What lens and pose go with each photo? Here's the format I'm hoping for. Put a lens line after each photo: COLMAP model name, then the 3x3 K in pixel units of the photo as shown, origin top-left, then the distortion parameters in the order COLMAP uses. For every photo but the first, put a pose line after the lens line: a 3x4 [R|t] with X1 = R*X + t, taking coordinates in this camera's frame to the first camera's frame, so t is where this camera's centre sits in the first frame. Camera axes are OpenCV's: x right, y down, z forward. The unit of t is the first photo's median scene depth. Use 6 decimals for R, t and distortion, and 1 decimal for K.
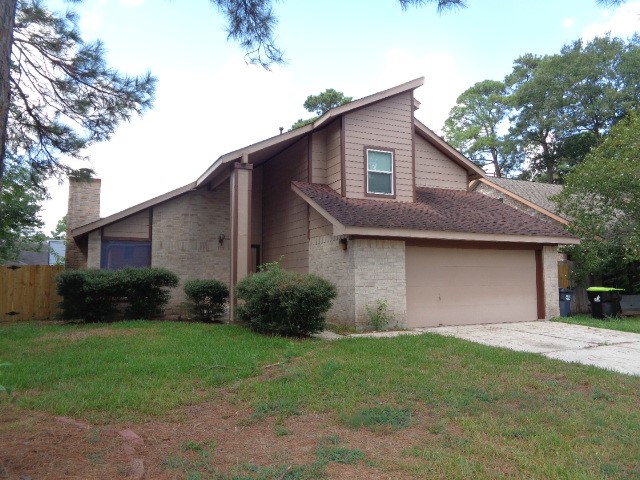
lens RADIAL K [[489.4, 0, 320.0], [0, 489.4, 240.0], [0, 0, 1]] dist [0.013969, 0.008285]
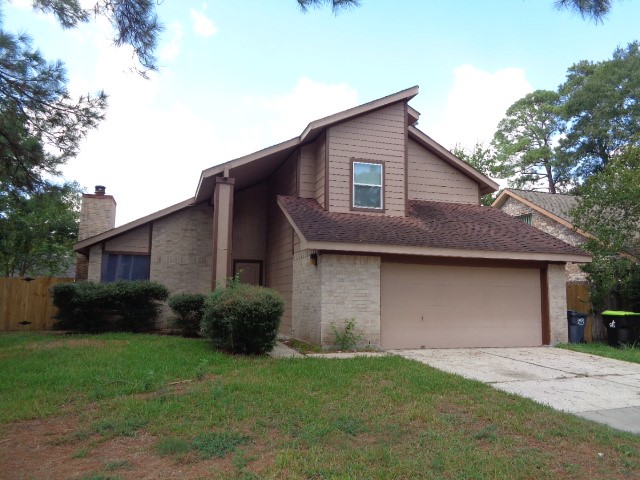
lens RADIAL K [[489.4, 0, 320.0], [0, 489.4, 240.0], [0, 0, 1]] dist [0.013969, 0.008285]
pose [[0.990657, 0.004170, -0.136311, 0.158637], [-0.009090, 0.999329, -0.035492, 0.003572], [0.136072, 0.036399, 0.990030, 0.037566]]
